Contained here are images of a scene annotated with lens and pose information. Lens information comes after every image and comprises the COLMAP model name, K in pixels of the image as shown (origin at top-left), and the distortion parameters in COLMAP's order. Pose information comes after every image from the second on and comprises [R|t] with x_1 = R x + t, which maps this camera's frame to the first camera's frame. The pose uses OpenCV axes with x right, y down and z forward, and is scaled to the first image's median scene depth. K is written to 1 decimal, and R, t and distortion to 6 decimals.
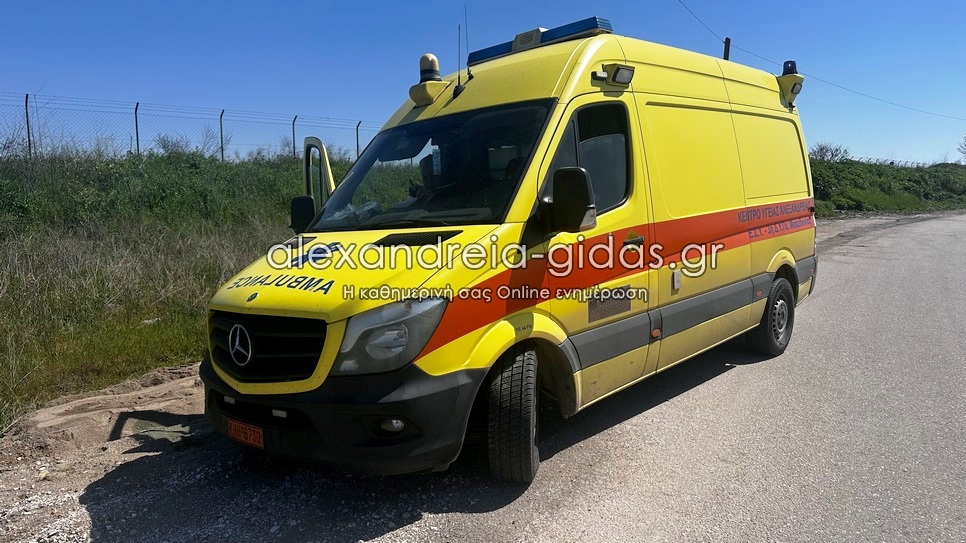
lens RADIAL K [[676.0, 0, 467.3], [0, 676.0, 280.4], [0, 0, 1]] dist [0.063342, -0.079664]
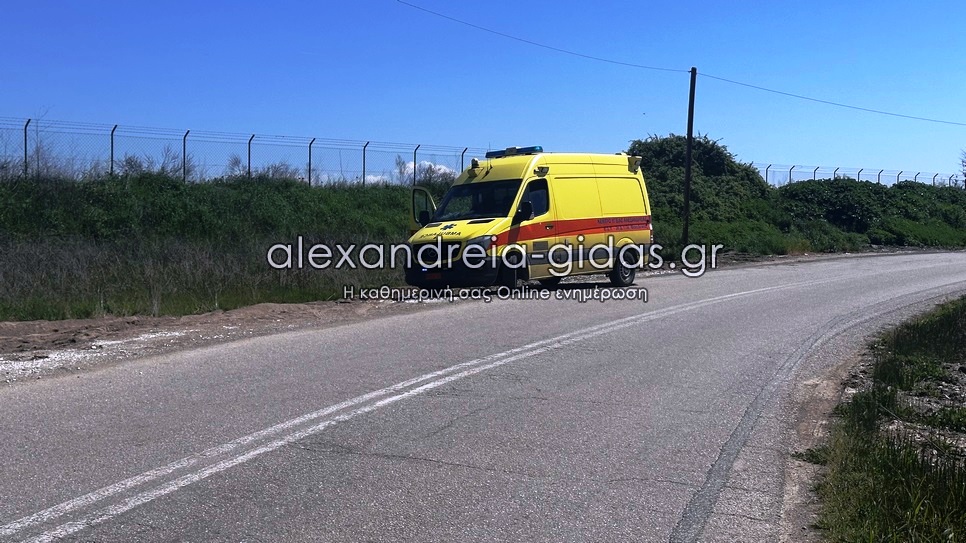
lens RADIAL K [[1340.1, 0, 488.6], [0, 1340.1, 273.3], [0, 0, 1]] dist [0.132899, 0.000000]
pose [[0.995216, 0.005643, 0.097533, -0.558594], [0.003545, 0.995588, -0.093770, 0.664681], [-0.097632, 0.093668, 0.990805, -4.539416]]
